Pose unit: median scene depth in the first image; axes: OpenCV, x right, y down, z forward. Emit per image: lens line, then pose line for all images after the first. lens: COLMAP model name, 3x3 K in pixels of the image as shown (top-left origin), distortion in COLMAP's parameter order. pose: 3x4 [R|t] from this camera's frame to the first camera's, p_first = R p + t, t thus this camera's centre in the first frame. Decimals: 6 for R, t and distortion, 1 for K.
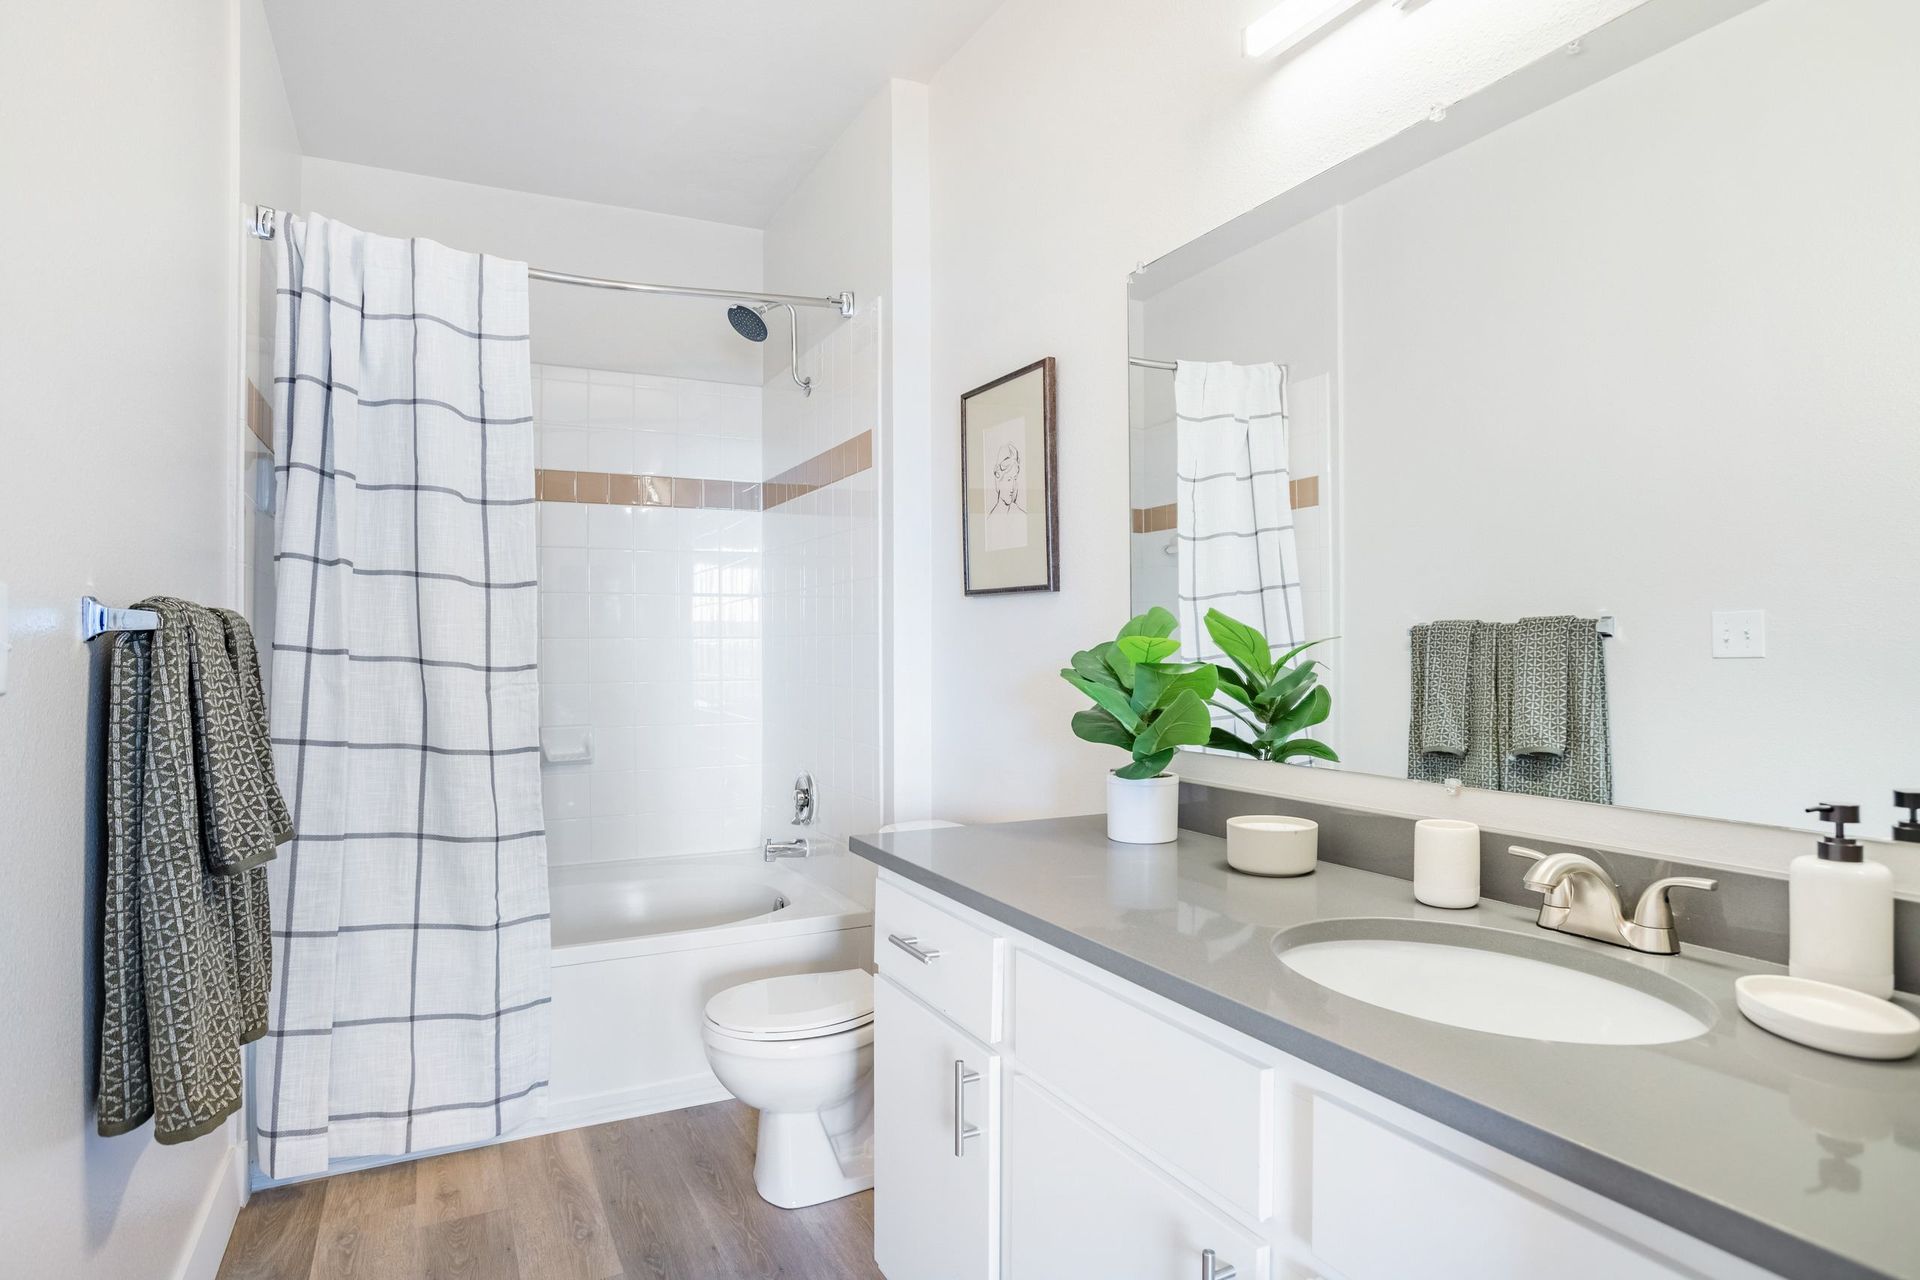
lens RADIAL K [[979.1, 0, 966.7], [0, 979.1, 647.5], [0, 0, 1]] dist [-0.046427, 0.006505]
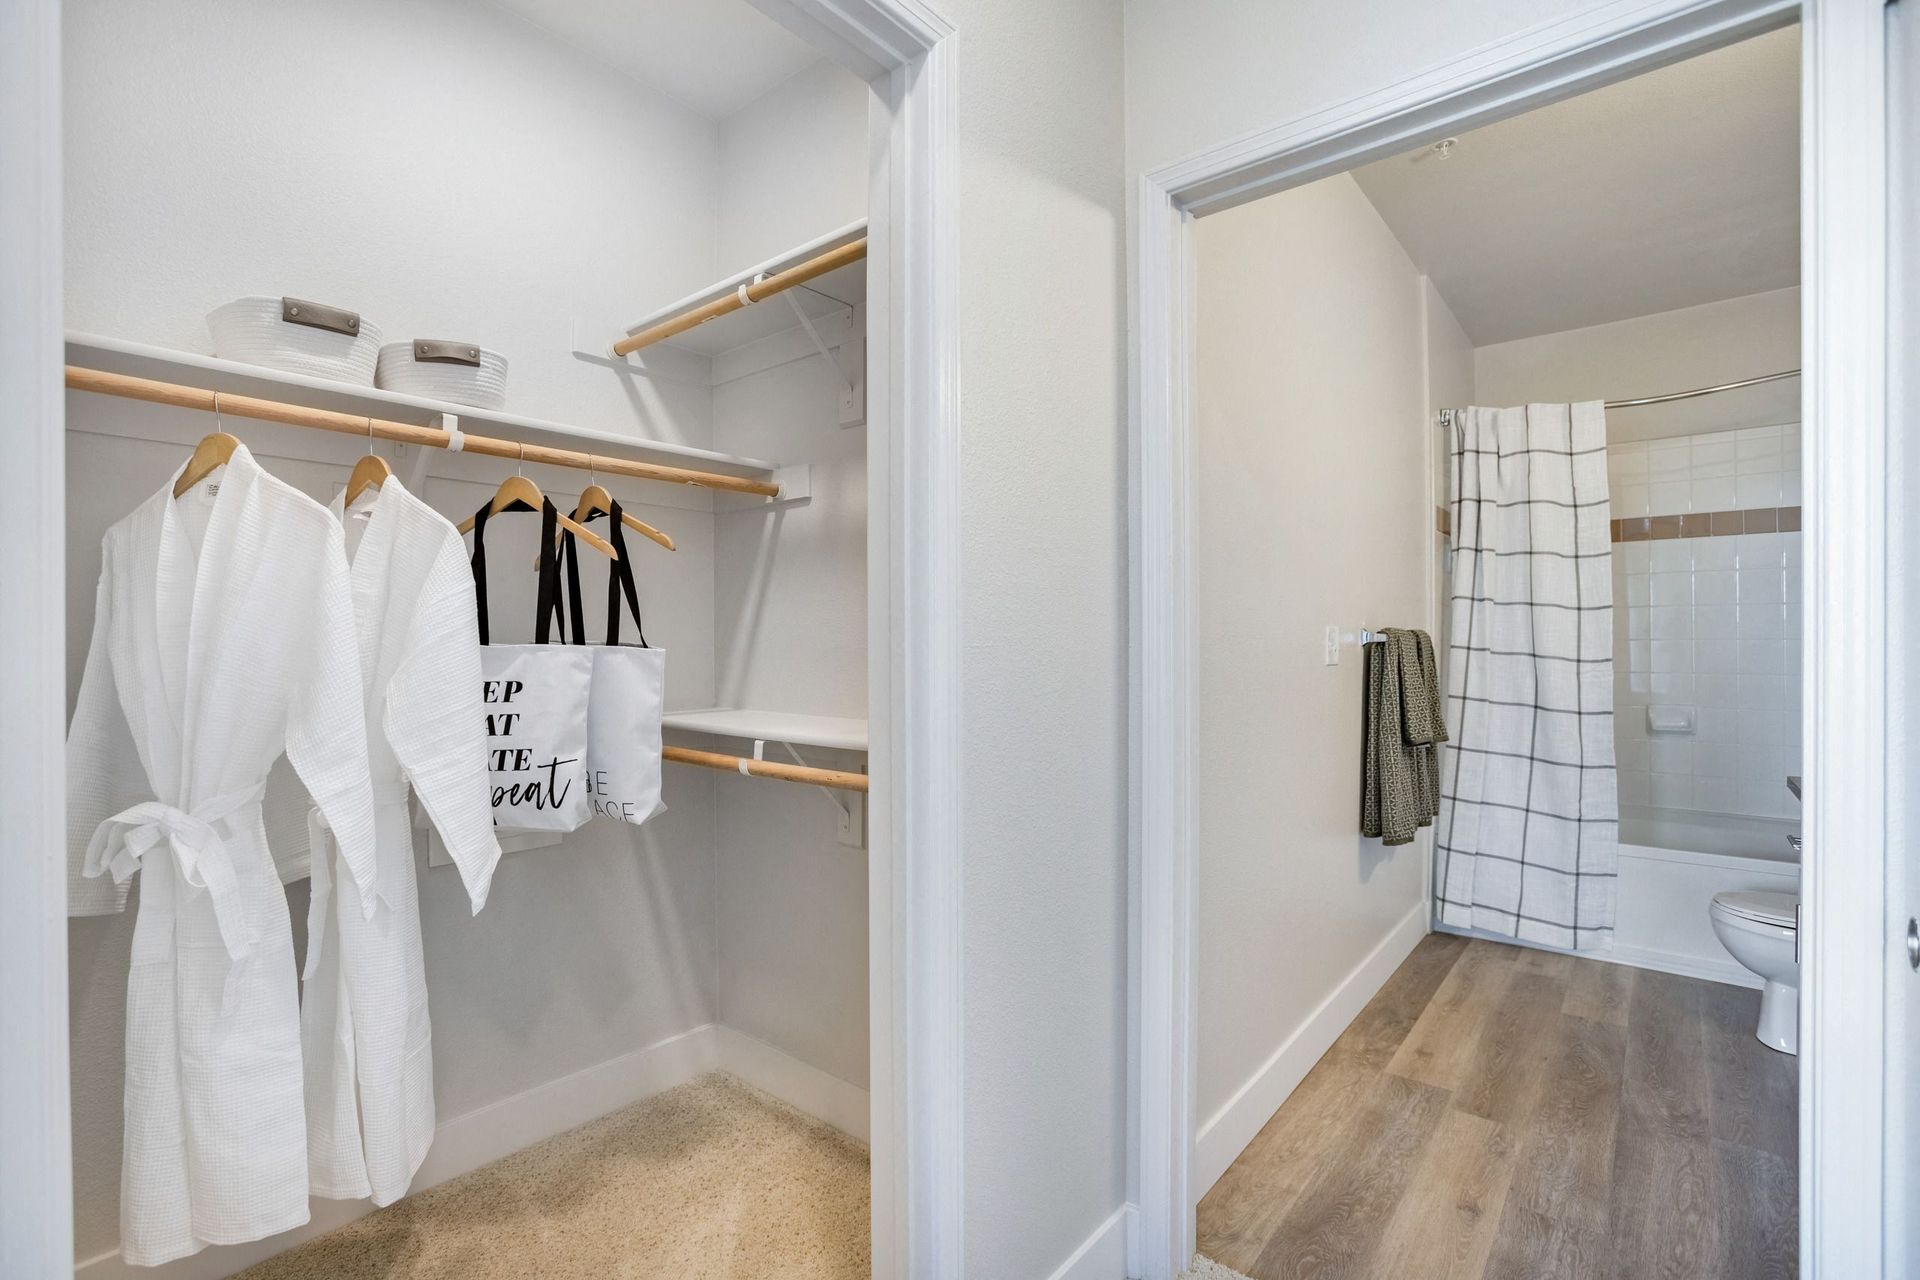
lens RADIAL K [[874.4, 0, 961.0], [0, 874.4, 643.5], [0, 0, 1]] dist [0.001891, 0.000309]
pose [[0.369990, 0.005684, -0.929019, 0.508279], [-0.000152, 0.999982, 0.006057, -0.016289], [0.929036, -0.002100, 0.369984, -0.520324]]
